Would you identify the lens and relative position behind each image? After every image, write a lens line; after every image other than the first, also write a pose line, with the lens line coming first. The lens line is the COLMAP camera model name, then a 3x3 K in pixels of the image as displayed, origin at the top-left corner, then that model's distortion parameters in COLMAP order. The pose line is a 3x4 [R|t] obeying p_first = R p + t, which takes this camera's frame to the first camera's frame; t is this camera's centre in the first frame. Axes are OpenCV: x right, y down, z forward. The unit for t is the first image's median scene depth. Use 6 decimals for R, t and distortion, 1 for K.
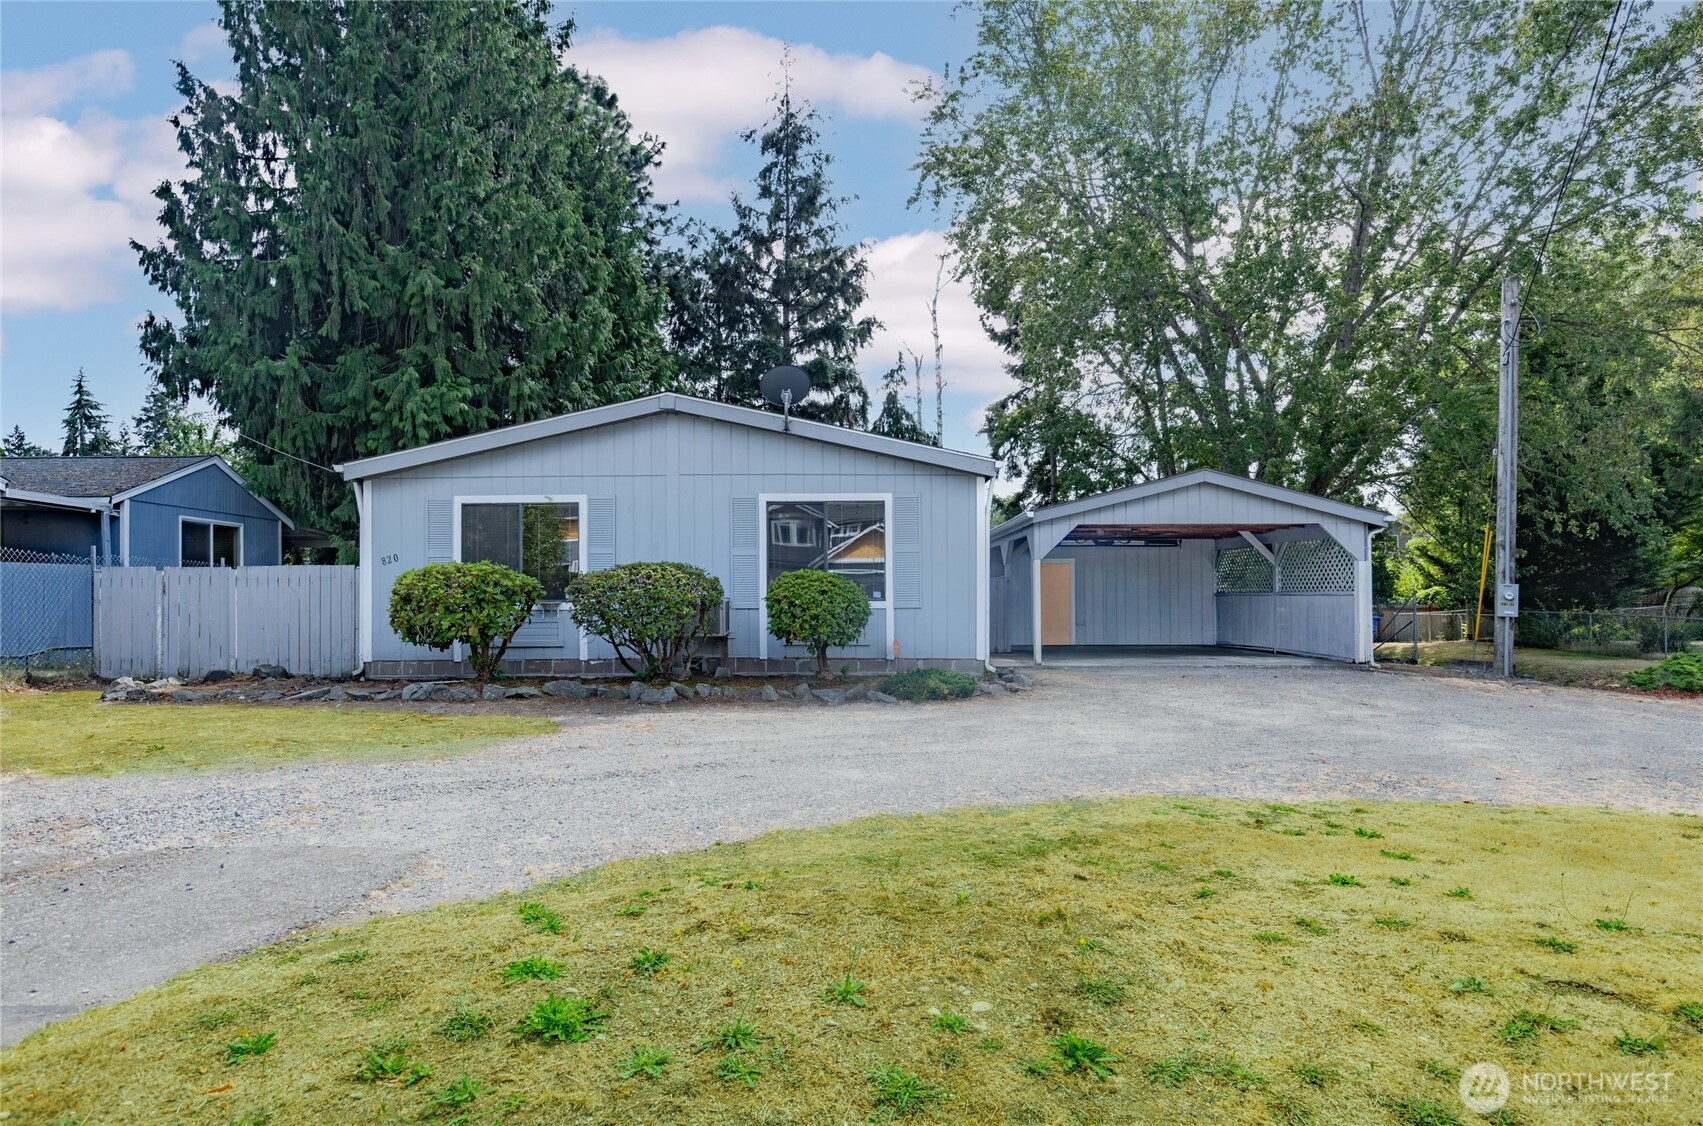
lens RADIAL K [[907.5, 0, 851.5], [0, 907.5, 605.5], [0, 0, 1]] dist [-0.001373, -0.000058]
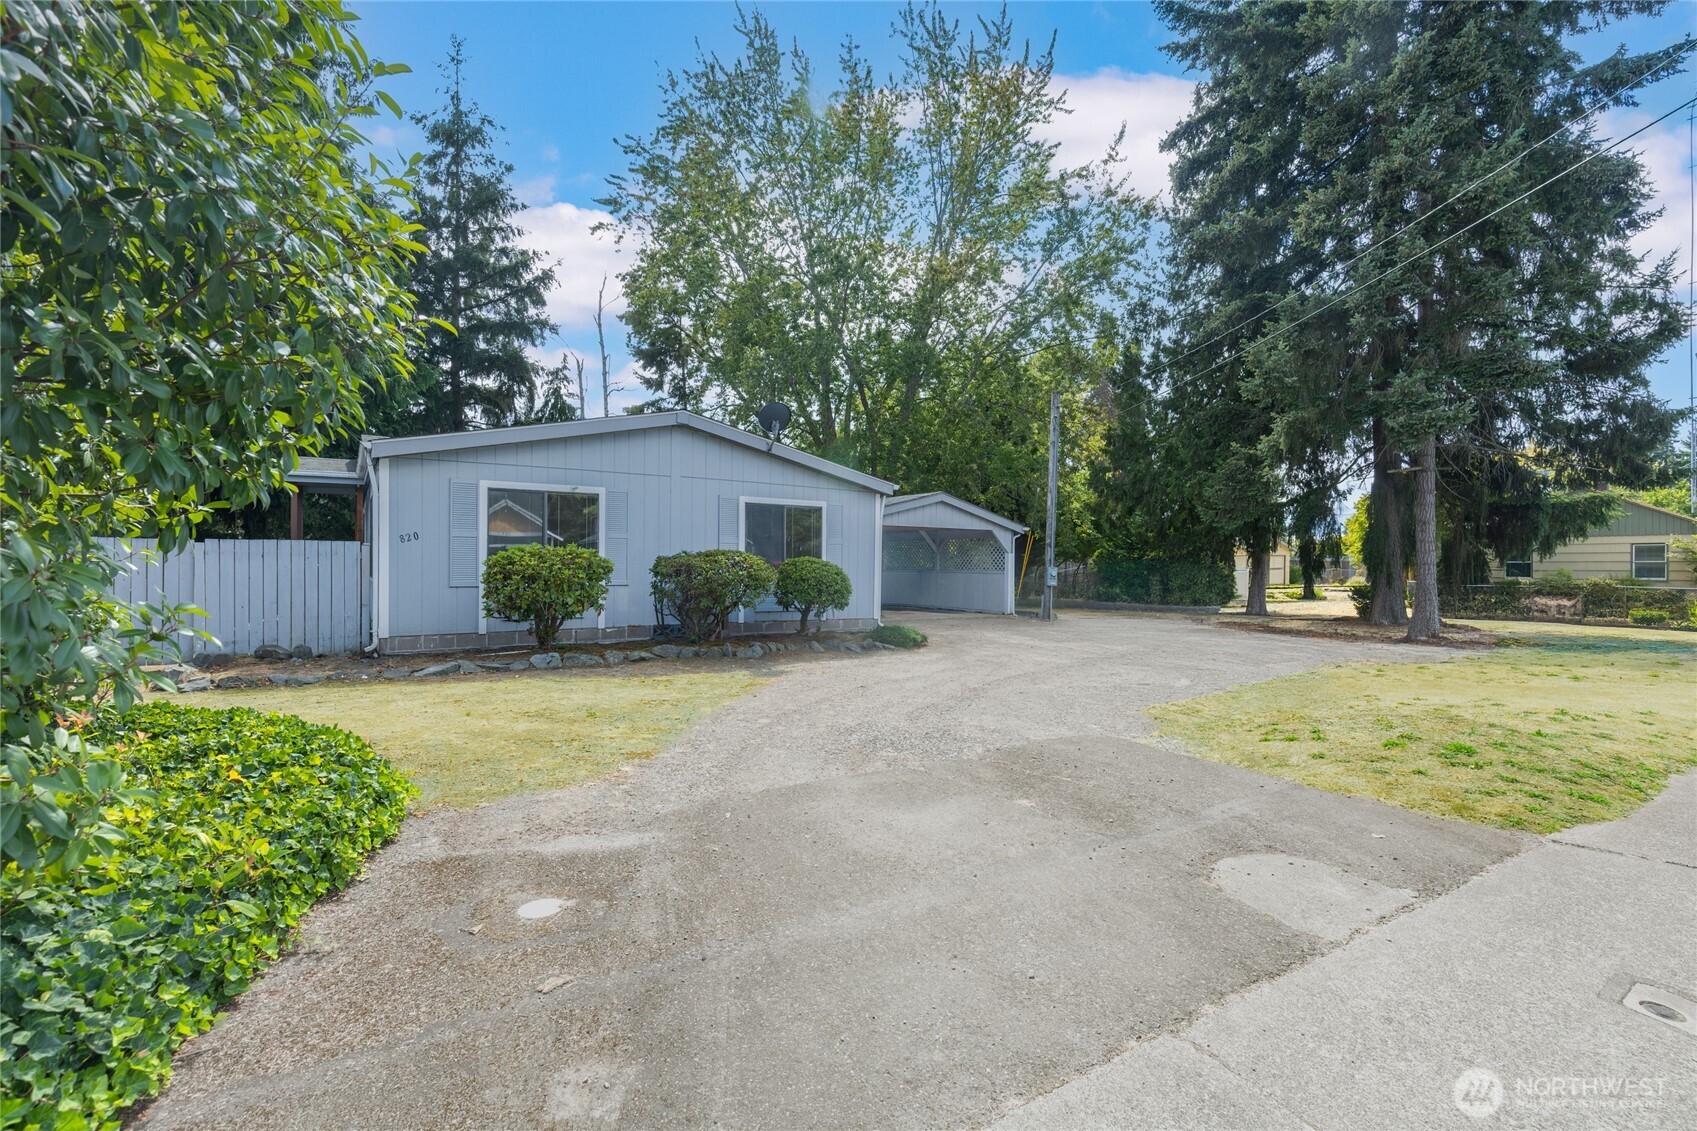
lens RADIAL K [[773.5, 0, 848.5], [0, 773.5, 565.5], [0, 0, 1]] dist [0.016141, 0.000175]
pose [[0.822354, 0.010141, 0.568886, -0.498987], [-0.004539, 0.999926, -0.011263, -0.008768], [-0.568958, 0.006680, 0.822339, -0.006641]]
